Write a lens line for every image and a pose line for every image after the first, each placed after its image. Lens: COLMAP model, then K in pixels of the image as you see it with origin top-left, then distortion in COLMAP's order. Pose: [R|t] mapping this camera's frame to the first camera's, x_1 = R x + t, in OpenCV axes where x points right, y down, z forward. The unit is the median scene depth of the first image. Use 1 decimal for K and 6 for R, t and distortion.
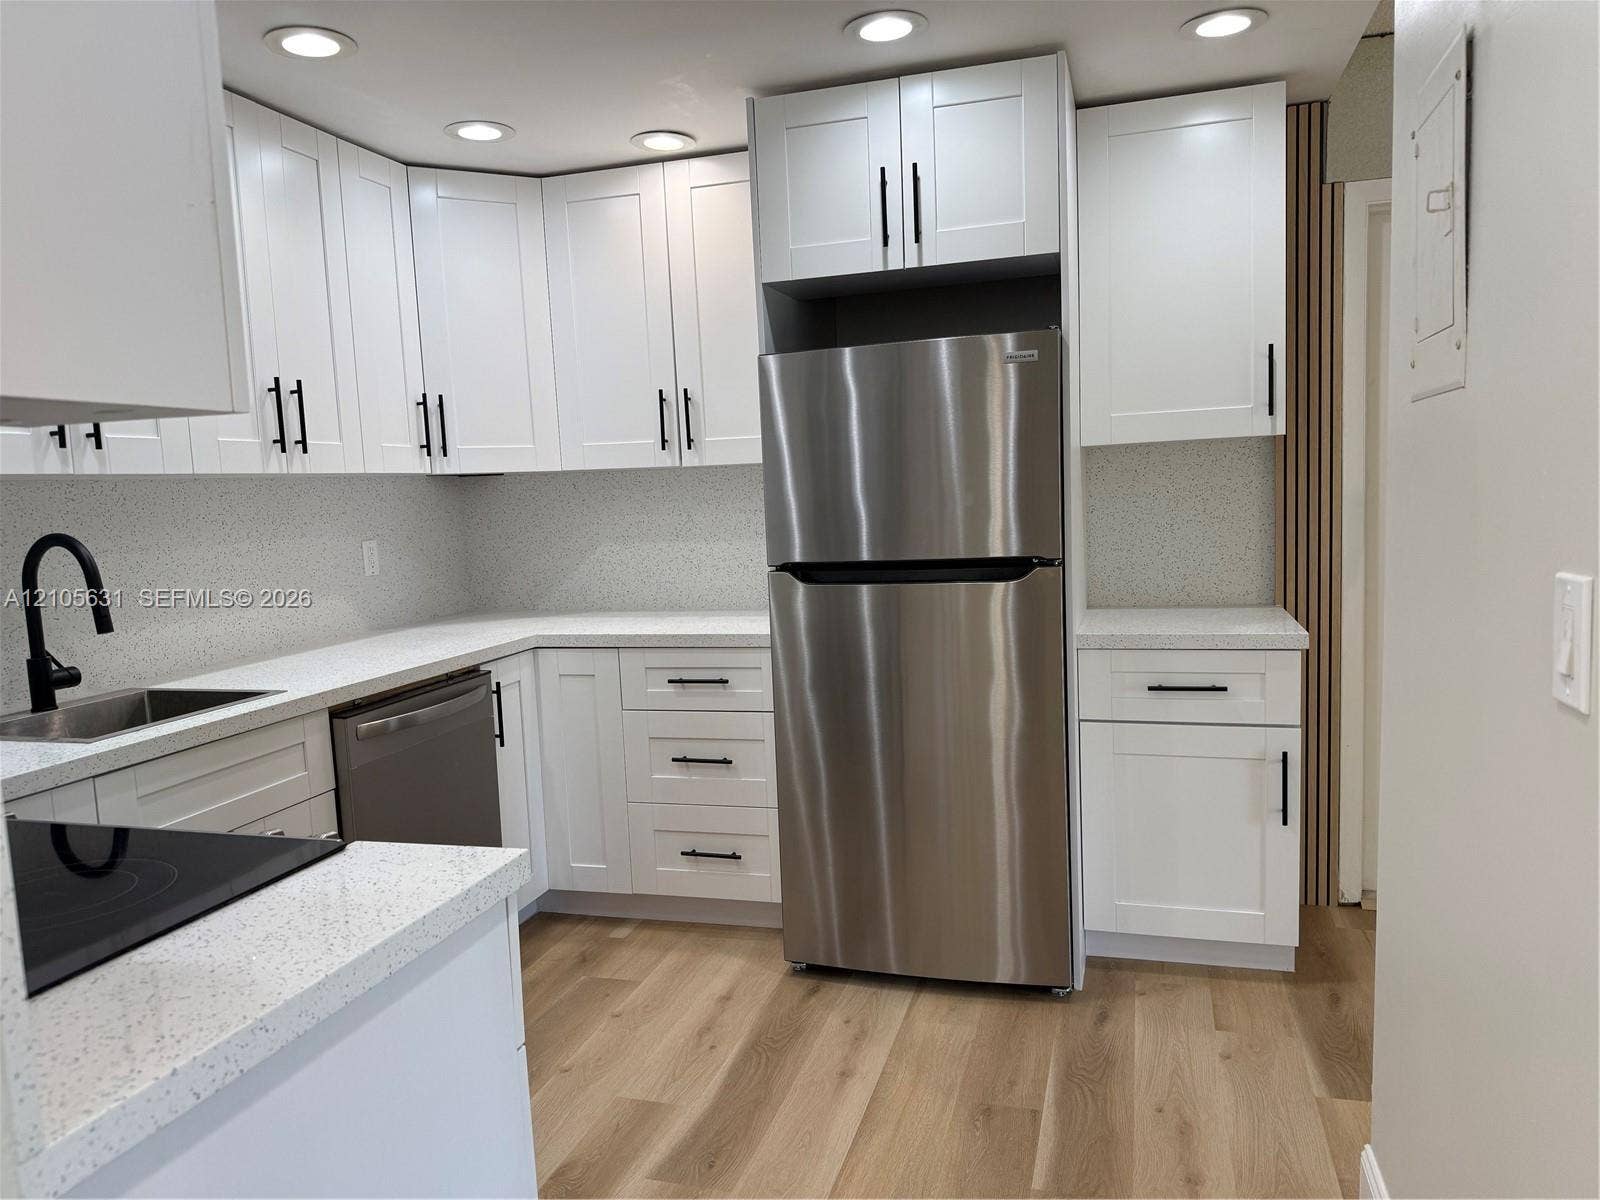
lens RADIAL K [[1117.4, 0, 800.3], [0, 1117.4, 608.2], [0, 0, 1]] dist [0.095926, -0.152532]
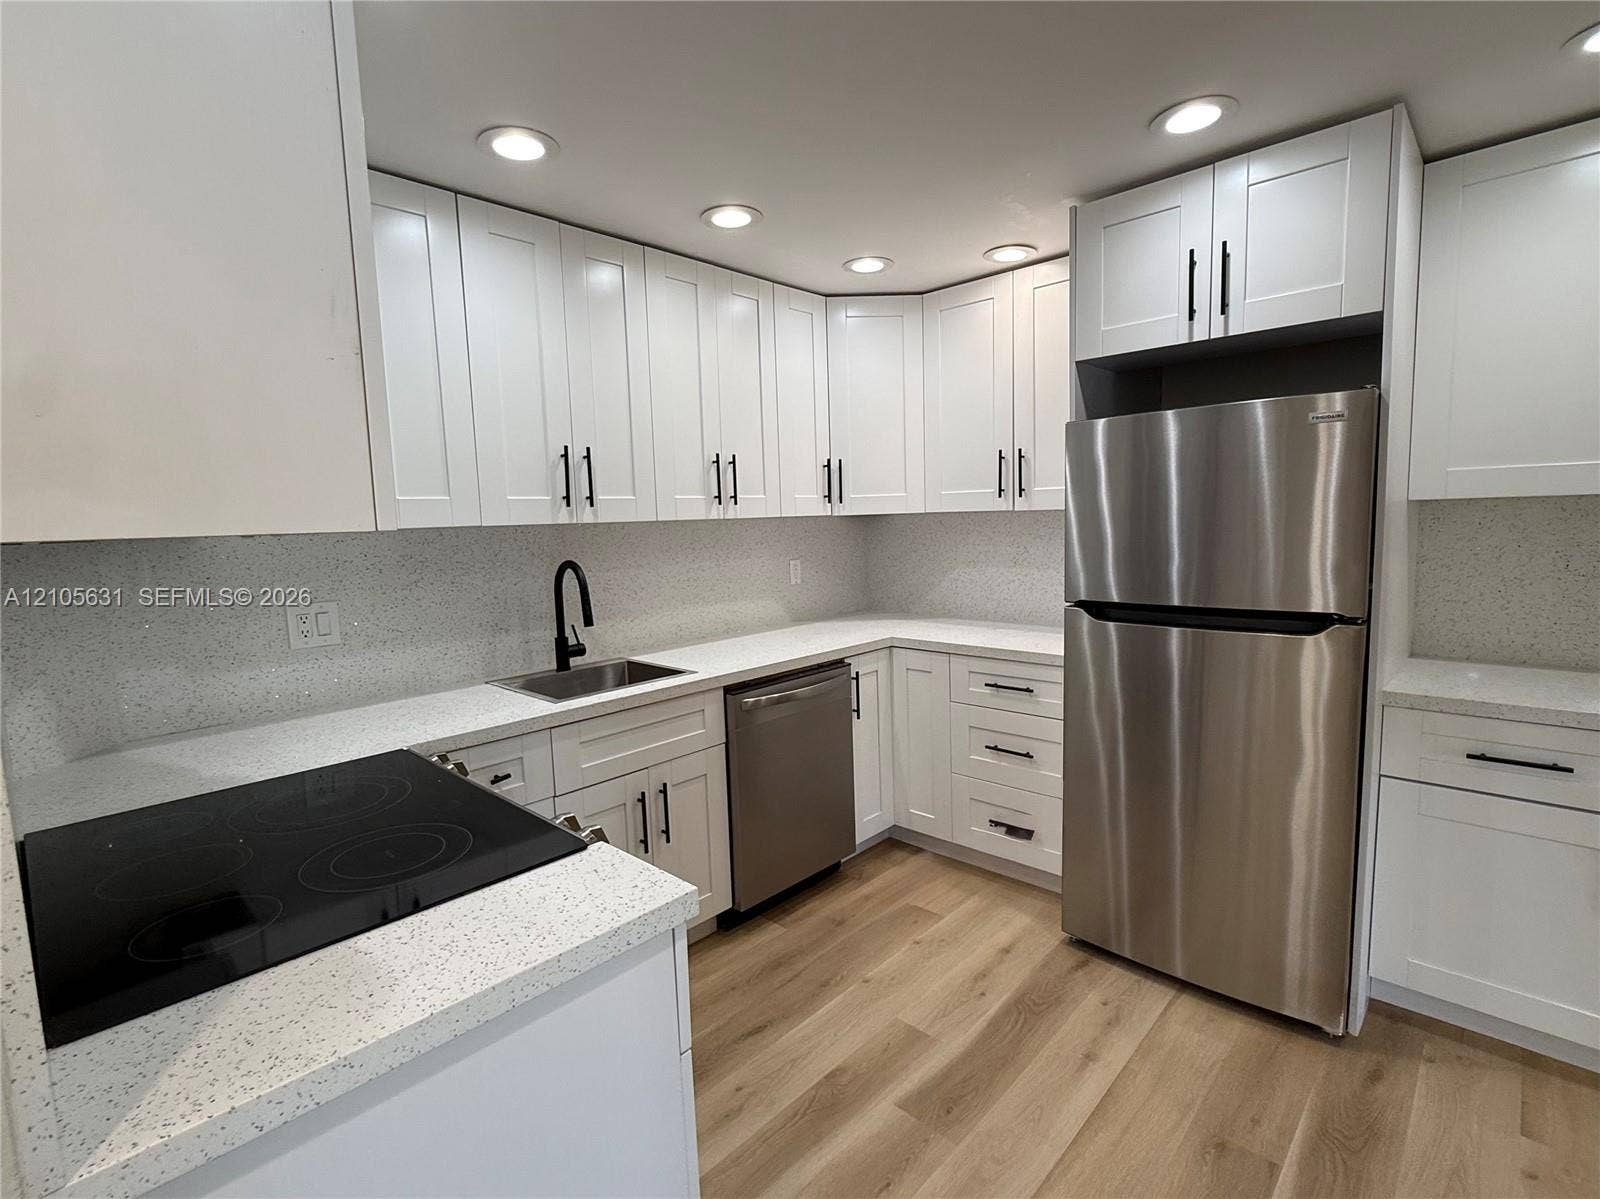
lens RADIAL K [[764.4, 0, 800.0], [0, 764.4, 599.5], [0, 0, 1]] dist [-0.000483, 0.000385]
pose [[0.892846, 0.063662, -0.445839, 0.082260], [-0.056213, 0.997970, 0.029928, -0.049323], [0.446839, -0.001659, 0.894613, 0.158664]]
